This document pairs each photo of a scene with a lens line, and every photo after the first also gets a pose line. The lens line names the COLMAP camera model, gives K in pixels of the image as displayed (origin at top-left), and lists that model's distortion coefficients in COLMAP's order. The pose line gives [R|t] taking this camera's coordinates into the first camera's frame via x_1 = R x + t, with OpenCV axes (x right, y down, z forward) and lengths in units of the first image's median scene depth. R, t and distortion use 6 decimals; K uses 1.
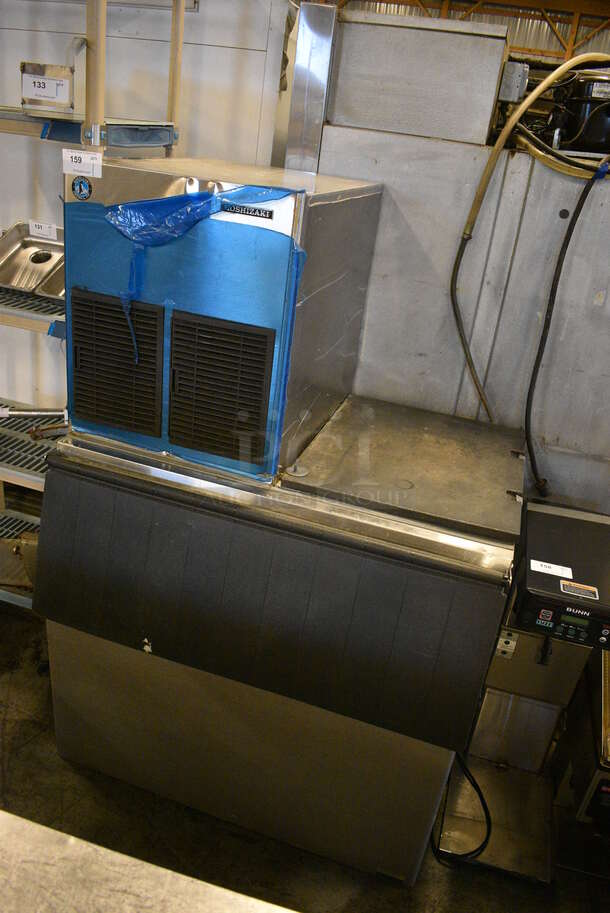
lens RADIAL K [[713.6, 0, 302.7], [0, 713.6, 455.8], [0, 0, 1]] dist [-0.093129, 0.006534]
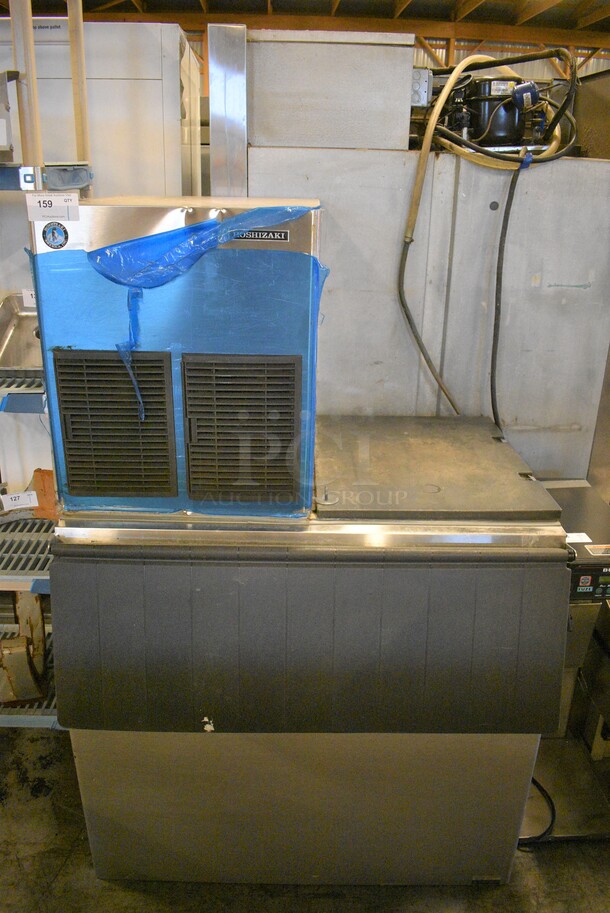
lens RADIAL K [[713.6, 0, 304.7], [0, 713.6, 453.7], [0, 0, 1]] dist [-0.093129, 0.006534]
pose [[0.947077, -0.202881, 0.248764, -0.235255], [0.213396, 0.976839, -0.015758, -0.026441], [-0.239806, 0.068009, 0.968436, 0.070334]]
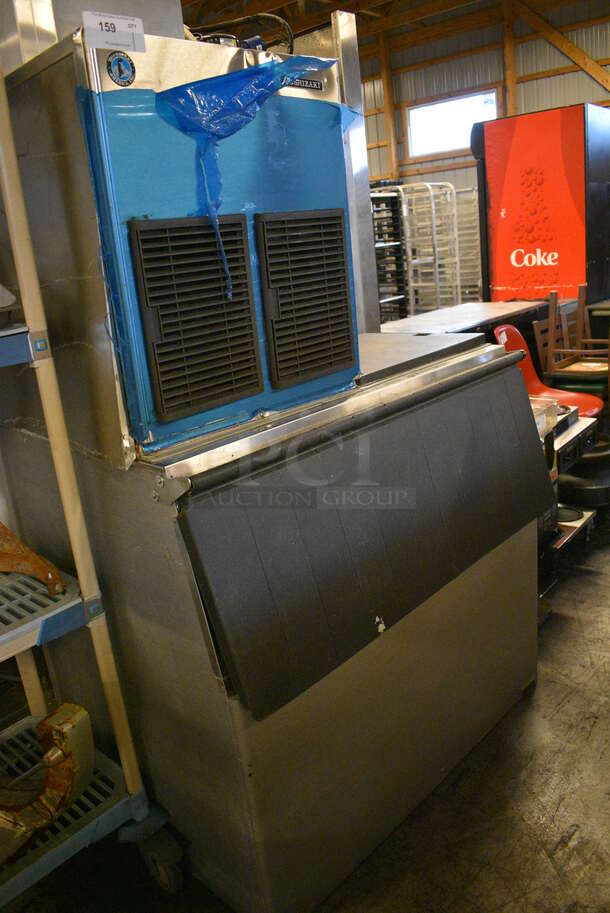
lens RADIAL K [[713.6, 0, 306.2], [0, 713.6, 456.0], [0, 0, 1]] dist [-0.093129, 0.006534]
pose [[0.407895, -0.408266, 0.816665, -0.767488], [0.525306, 0.836524, 0.155823, -0.056957], [-0.746777, 0.365439, 0.555678, 0.497933]]
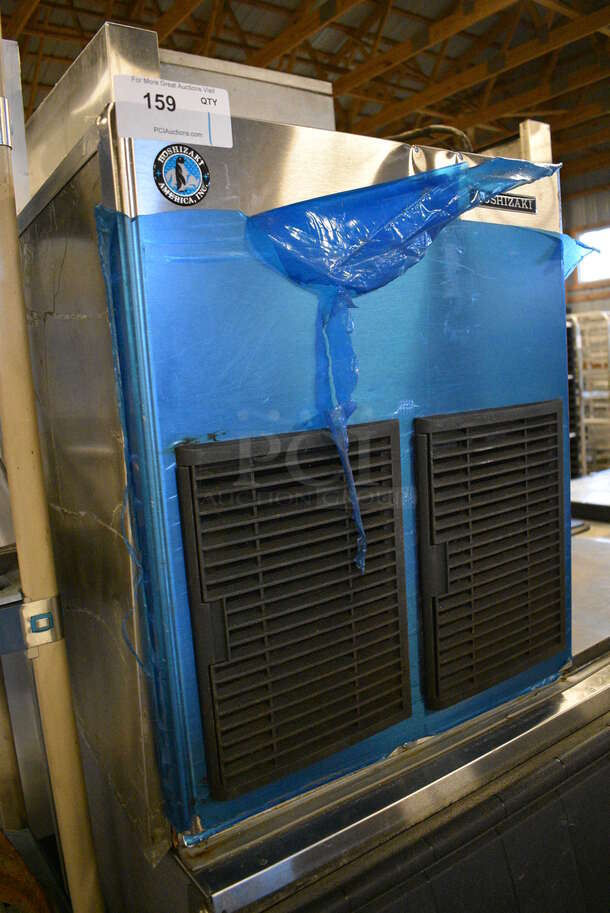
lens RADIAL K [[713.6, 0, 305.0], [0, 713.6, 457.6], [0, 0, 1]] dist [-0.093129, 0.006534]
pose [[0.596168, -0.250798, 0.762682, -0.486416], [0.475329, 0.875833, -0.083545, -0.147480], [-0.647029, 0.412332, 0.641355, 0.619600]]
